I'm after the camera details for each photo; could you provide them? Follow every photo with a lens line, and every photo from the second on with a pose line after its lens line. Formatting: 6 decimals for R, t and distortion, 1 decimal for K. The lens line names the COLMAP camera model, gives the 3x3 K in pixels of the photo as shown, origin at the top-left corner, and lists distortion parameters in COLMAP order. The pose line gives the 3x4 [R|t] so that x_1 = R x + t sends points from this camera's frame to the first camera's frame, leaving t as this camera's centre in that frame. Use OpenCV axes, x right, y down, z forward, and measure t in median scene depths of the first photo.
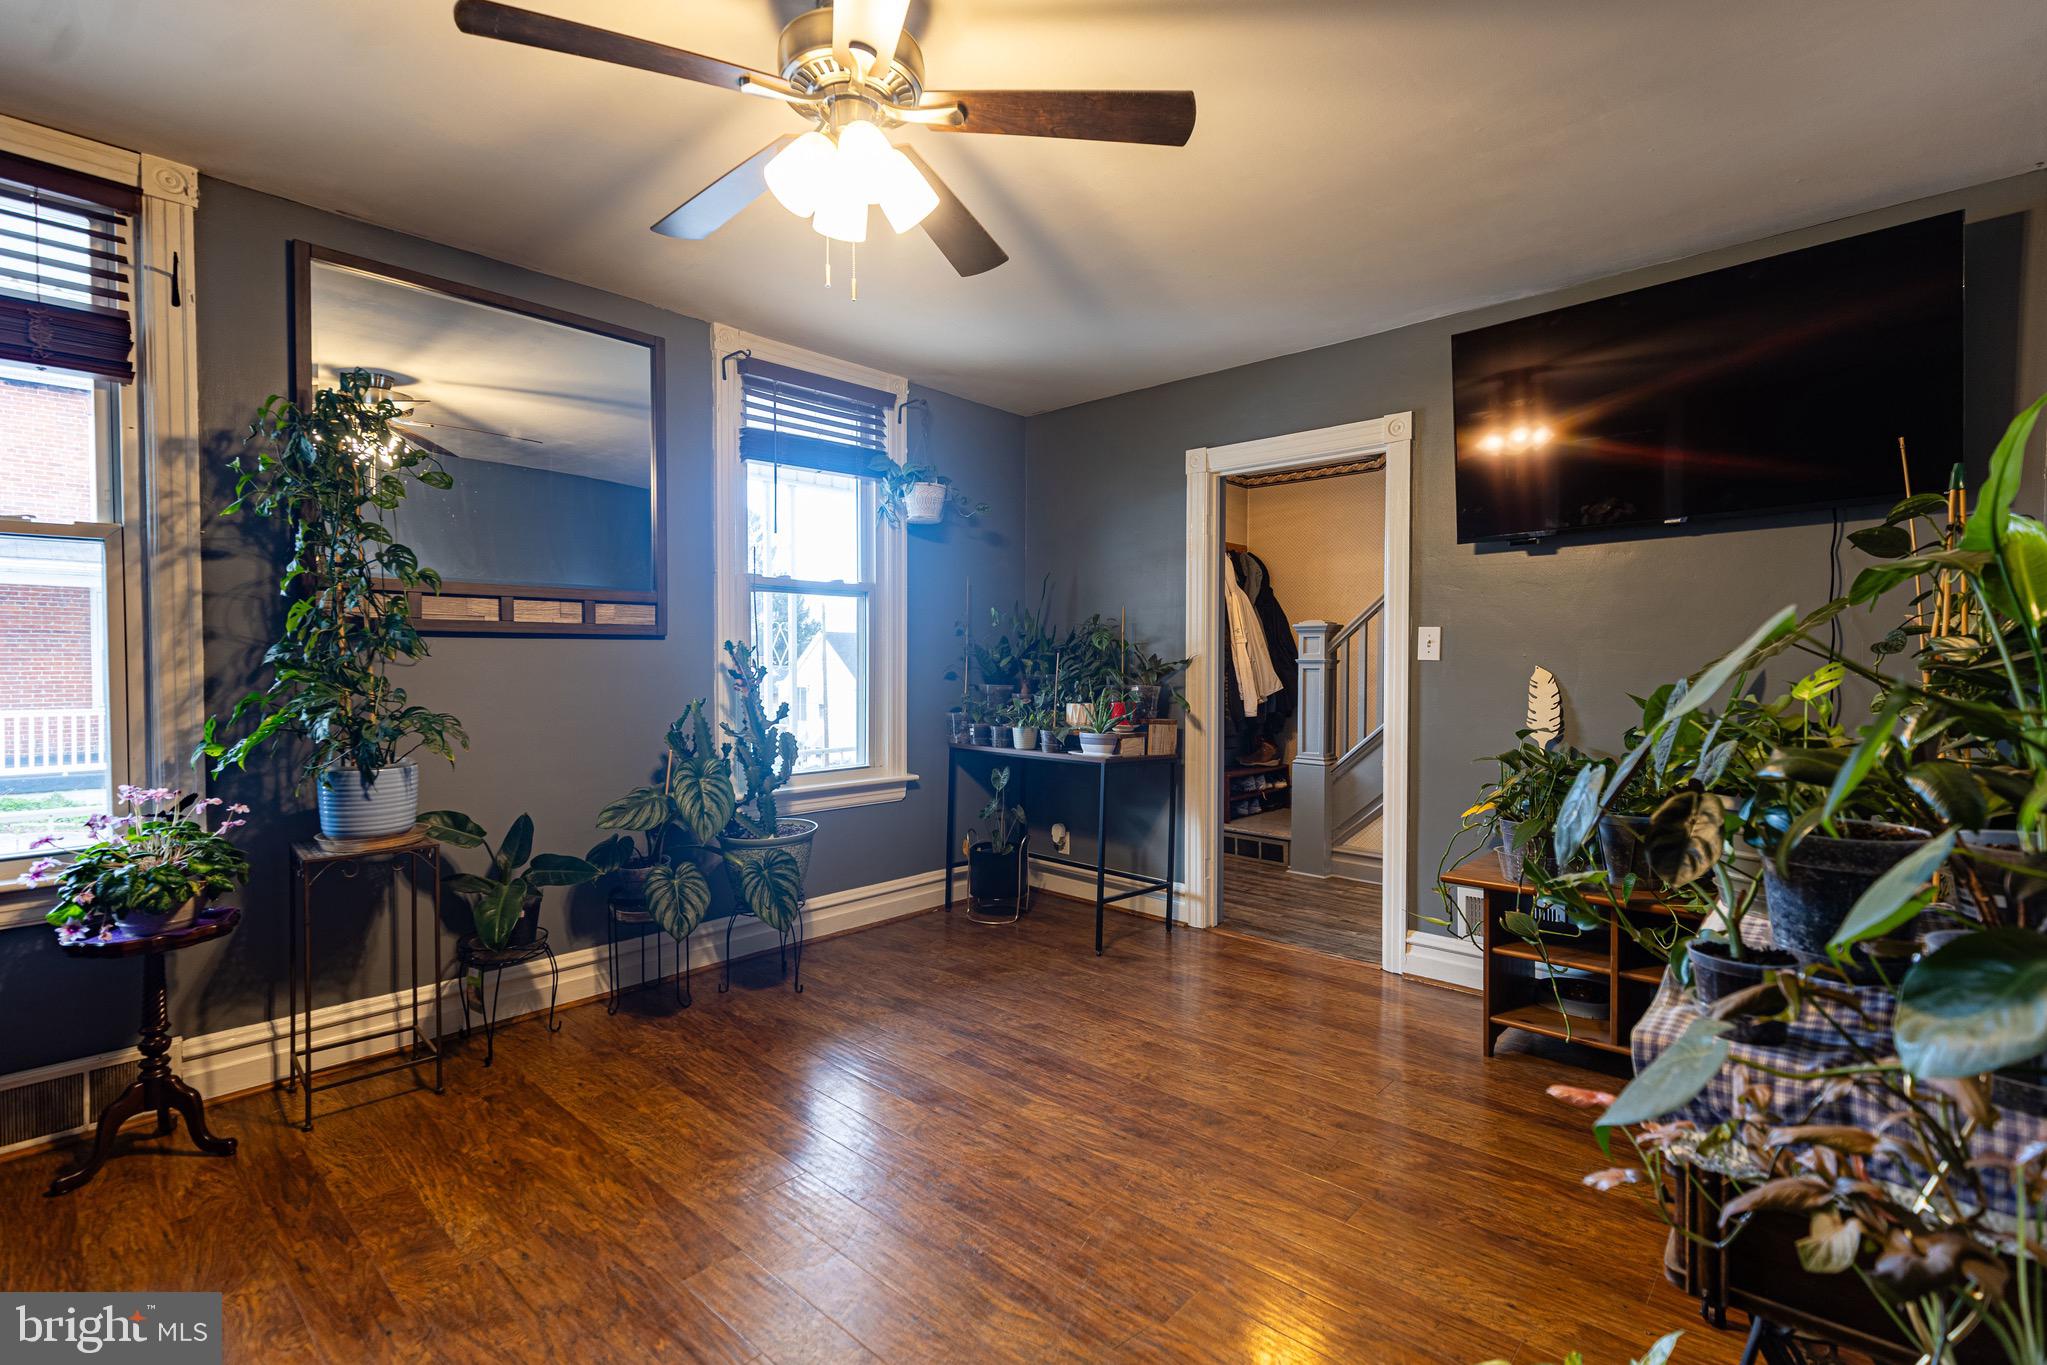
lens RADIAL K [[920.5, 0, 1021.8], [0, 920.5, 674.8], [0, 0, 1]] dist [0.005767, 0.000530]
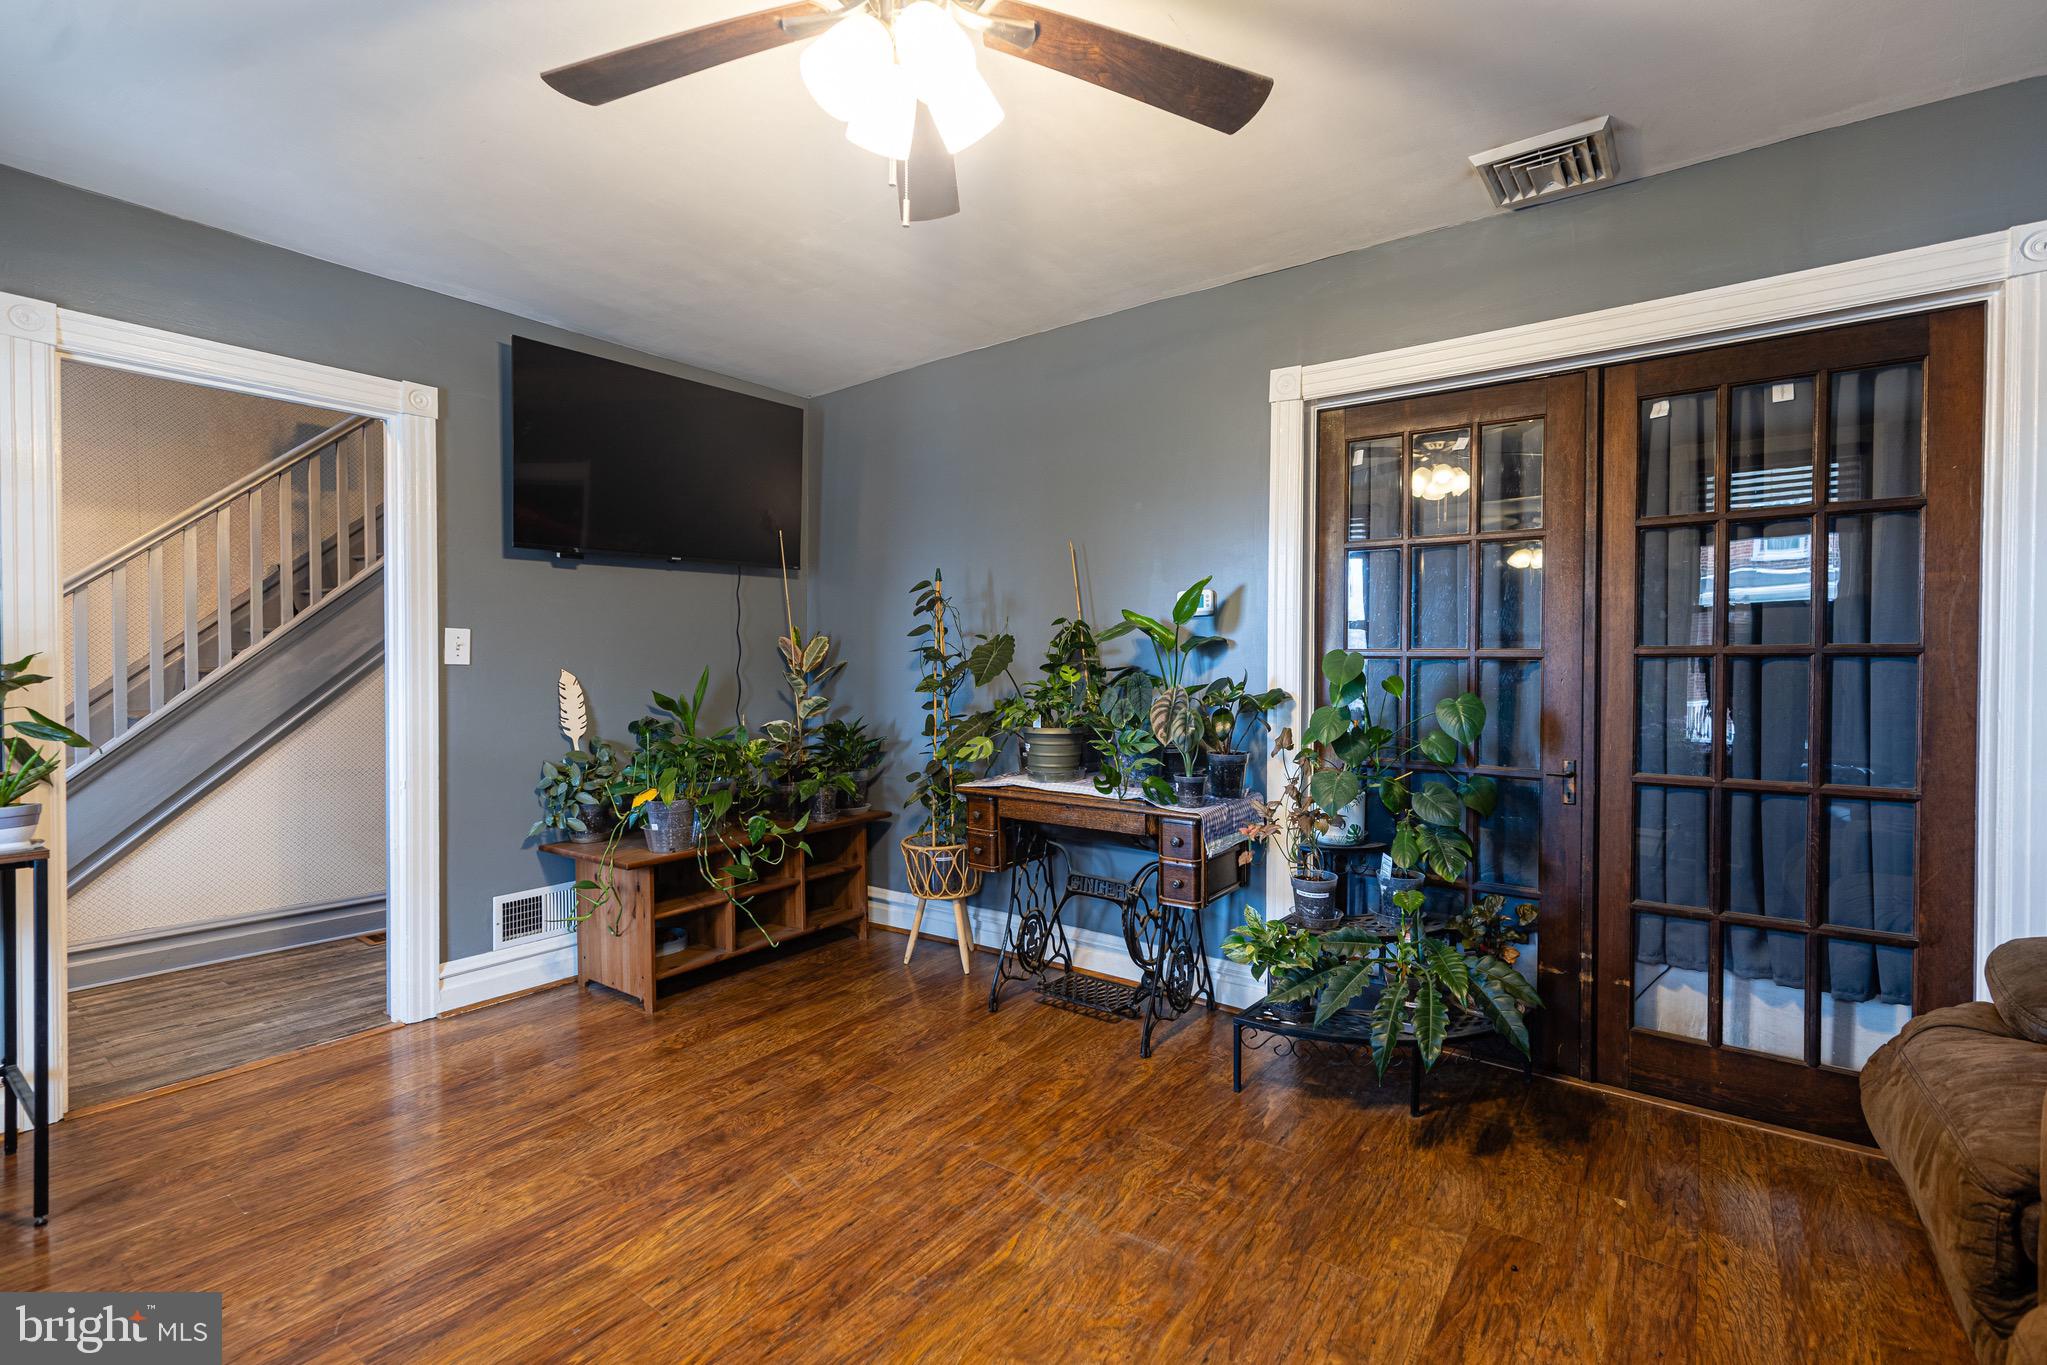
lens RADIAL K [[920.5, 0, 1025.8], [0, 920.5, 676.3], [0, 0, 1]] dist [0.005767, 0.000530]
pose [[-0.096978, -0.014937, 0.995174, -0.672778], [0.017579, 0.999706, 0.016718, -0.011906], [-0.995131, 0.019116, -0.096687, 0.653379]]
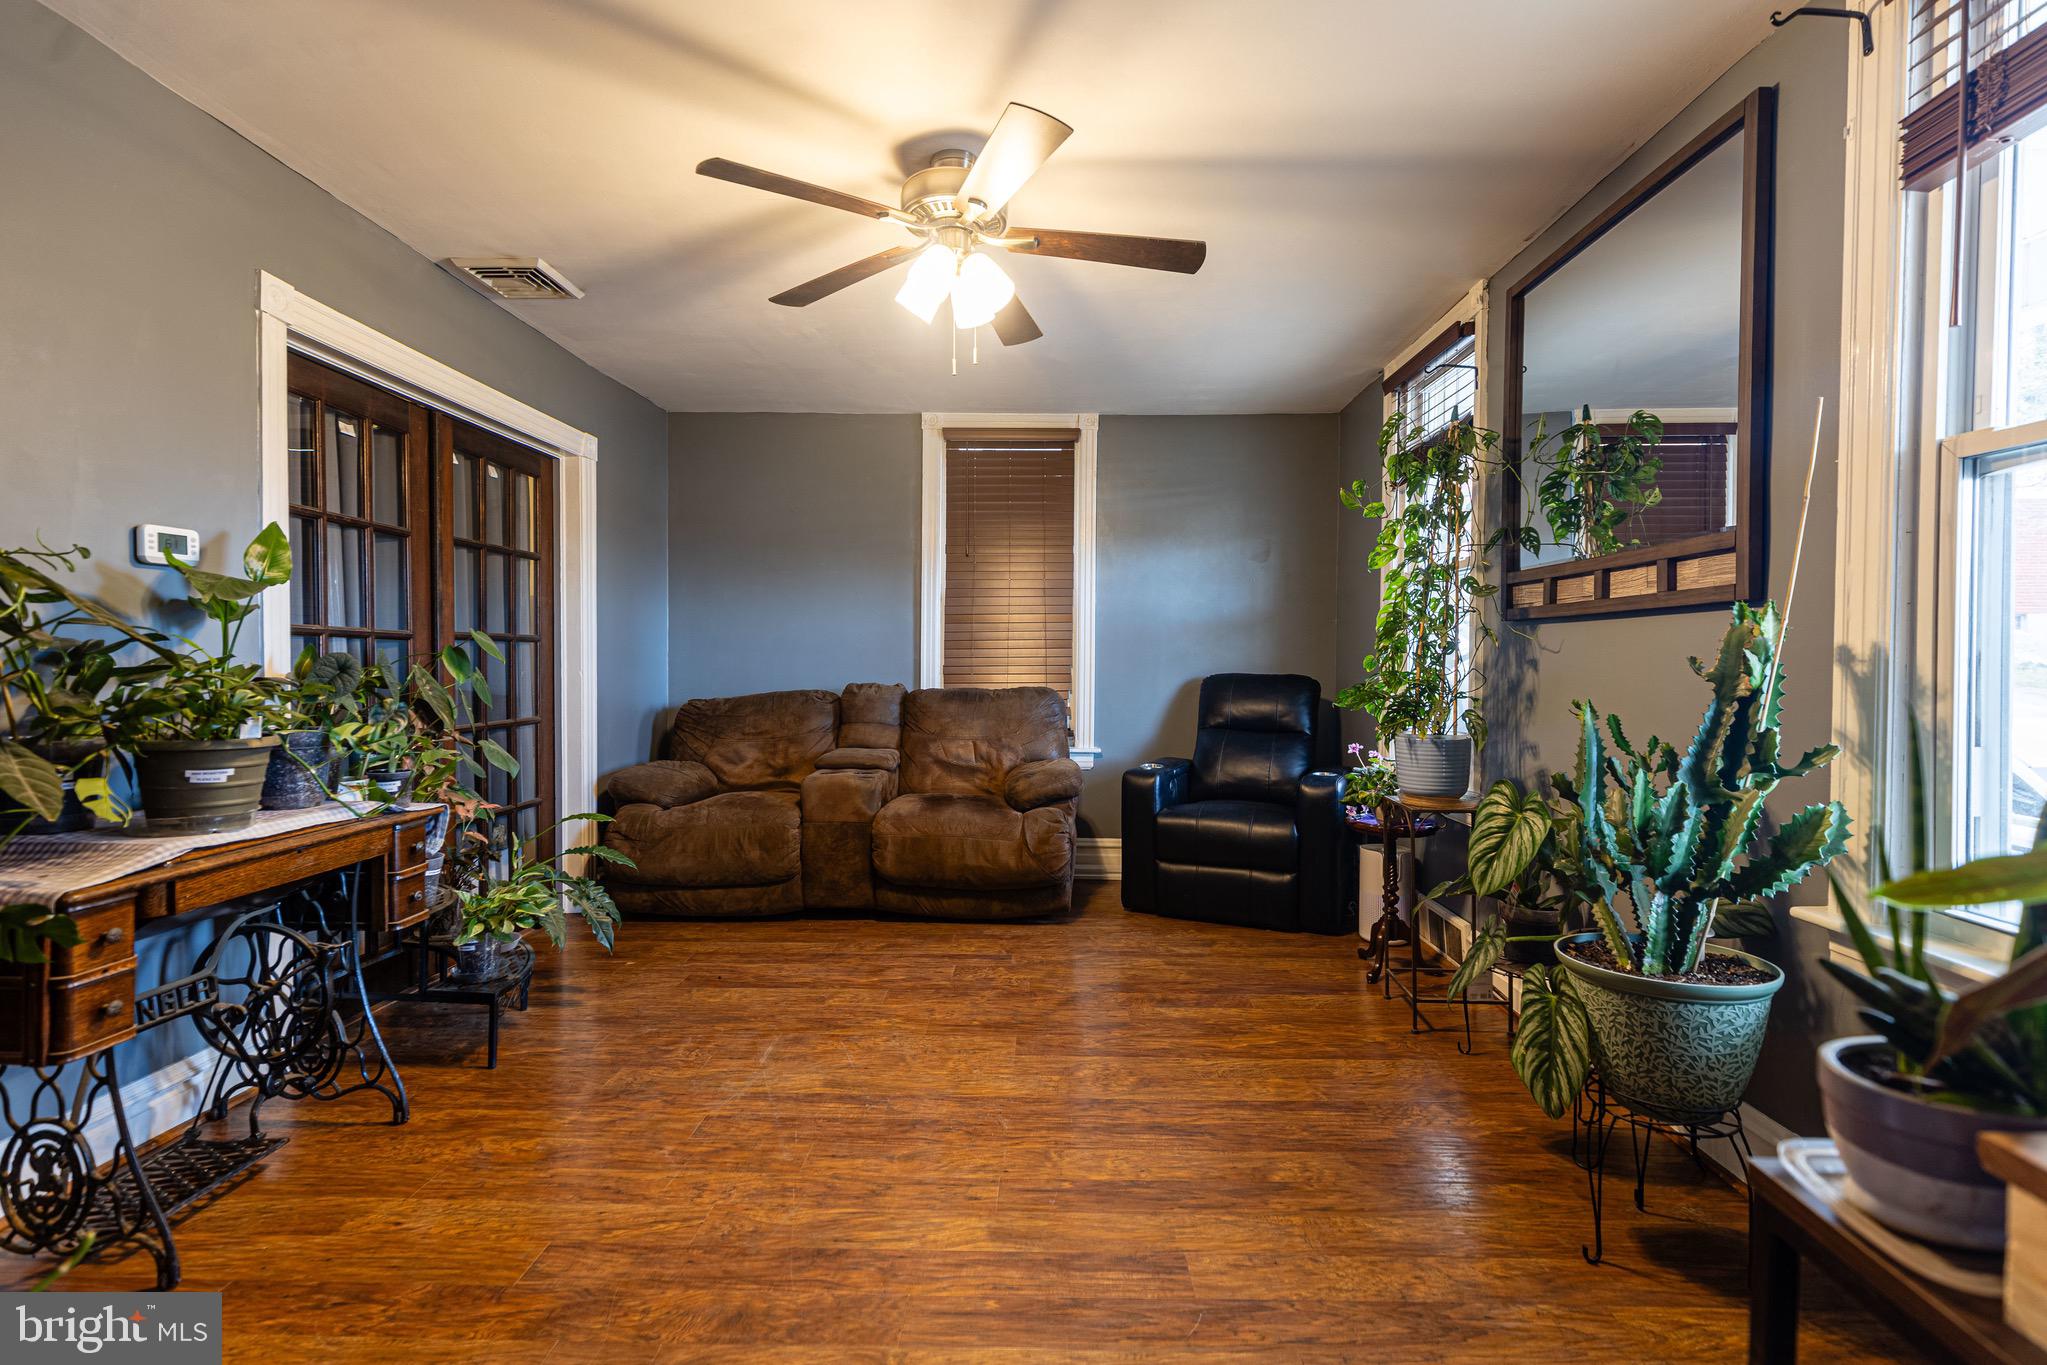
lens RADIAL K [[920.5, 0, 1032.0], [0, 920.5, 679.5], [0, 0, 1]] dist [0.005767, 0.000530]
pose [[-0.751187, 0.010417, -0.660007, 0.415080], [-0.015896, 0.999300, 0.033864, -0.005658], [0.659898, 0.035930, -0.750496, 1.395917]]
